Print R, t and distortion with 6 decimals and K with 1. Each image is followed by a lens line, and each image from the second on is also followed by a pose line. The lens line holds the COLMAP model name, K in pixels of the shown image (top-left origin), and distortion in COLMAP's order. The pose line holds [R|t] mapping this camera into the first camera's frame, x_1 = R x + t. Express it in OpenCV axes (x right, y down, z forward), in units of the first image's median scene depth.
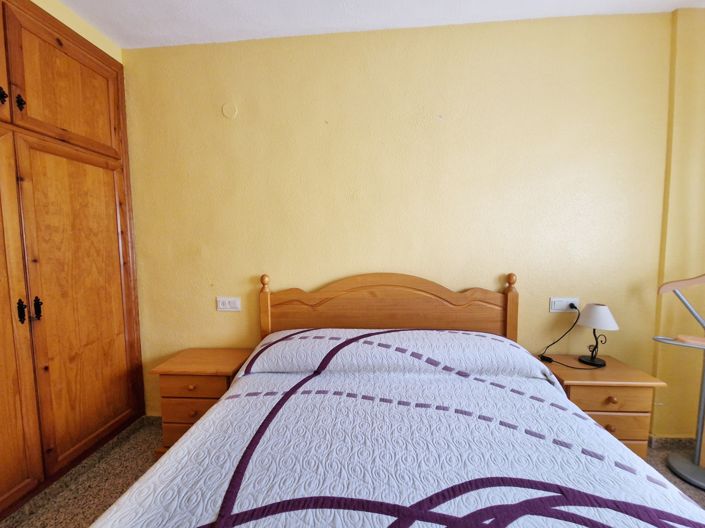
lens RADIAL K [[288.5, 0, 352.5], [0, 288.5, 264.0], [0, 0, 1]] dist [0.002490, -0.003378]
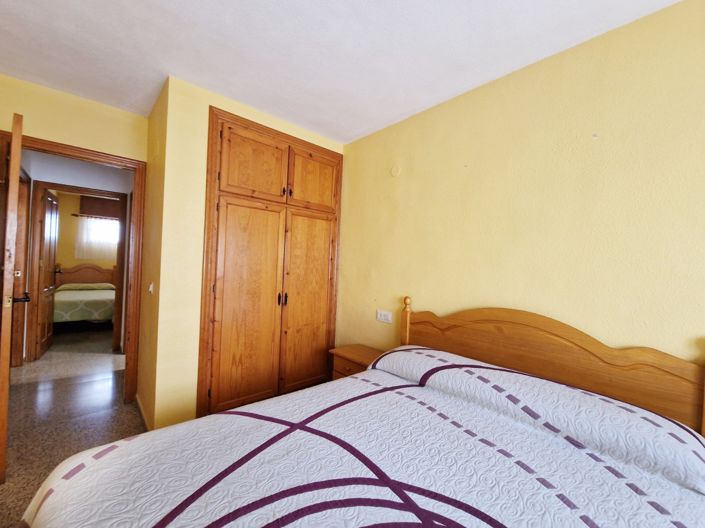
lens RADIAL K [[288.9, 0, 350.4], [0, 288.9, 265.3], [0, 0, 1]] dist [-0.001615, -0.004033]
pose [[0.721778, 0.042587, -0.690814, 0.432630], [-0.100542, 0.993969, -0.043773, -0.020073], [0.684783, 0.101050, 0.721707, -0.076899]]
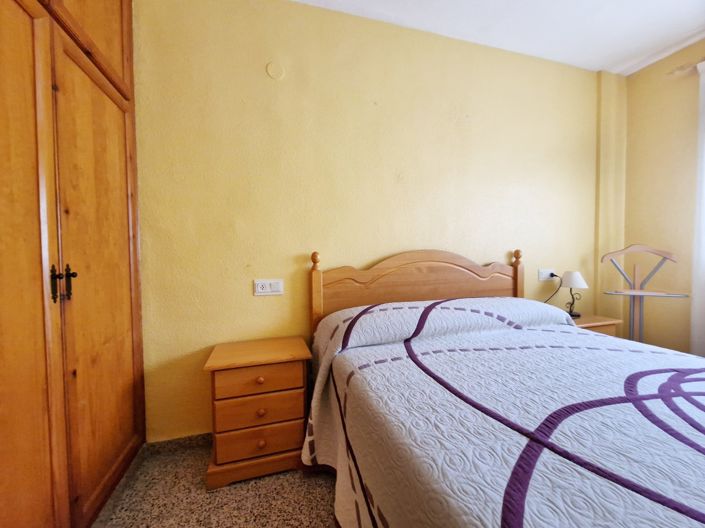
lens RADIAL K [[288.5, 0, 352.5], [0, 288.5, 264.0], [0, 0, 1]] dist [0.002490, -0.003378]
pose [[0.932803, -0.012184, 0.360181, -0.630182], [0.028891, 0.998740, -0.041037, 0.139330], [-0.359227, 0.048686, 0.931979, 0.115739]]
